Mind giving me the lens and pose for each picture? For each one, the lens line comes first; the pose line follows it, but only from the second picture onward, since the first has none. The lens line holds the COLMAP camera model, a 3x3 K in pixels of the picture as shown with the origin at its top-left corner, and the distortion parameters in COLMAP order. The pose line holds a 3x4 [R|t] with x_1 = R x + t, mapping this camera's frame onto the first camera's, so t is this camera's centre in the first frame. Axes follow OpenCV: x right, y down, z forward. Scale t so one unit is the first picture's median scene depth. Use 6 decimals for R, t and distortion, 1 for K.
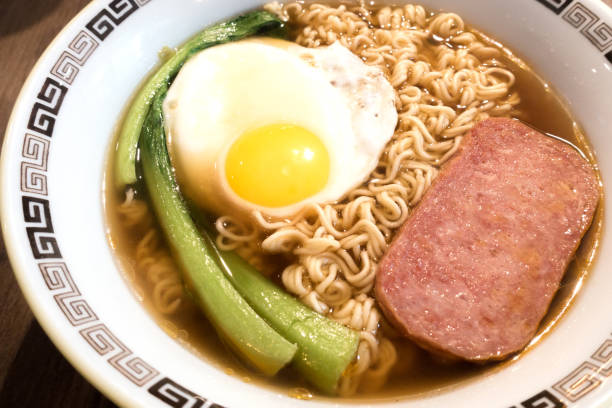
lens RADIAL K [[529.9, 0, 306.0], [0, 529.9, 204.0], [0, 0, 1]] dist [-0.000952, 0.002868]
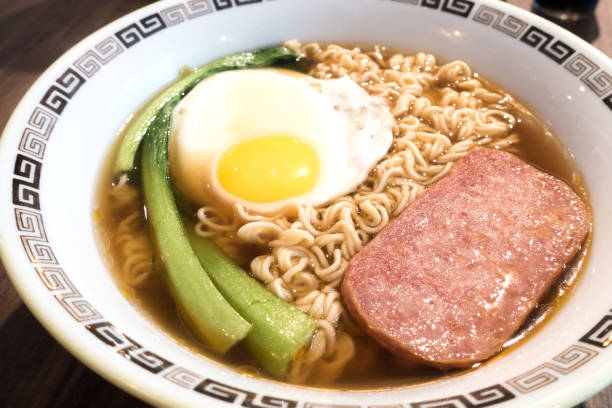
lens RADIAL K [[529.9, 0, 306.0], [0, 529.9, 204.0], [0, 0, 1]] dist [-0.000952, 0.002868]
pose [[0.991622, 0.103242, -0.077635, 0.108731], [-0.115272, 0.978484, -0.171120, 0.166302], [0.058298, 0.178635, 0.982187, 0.007508]]
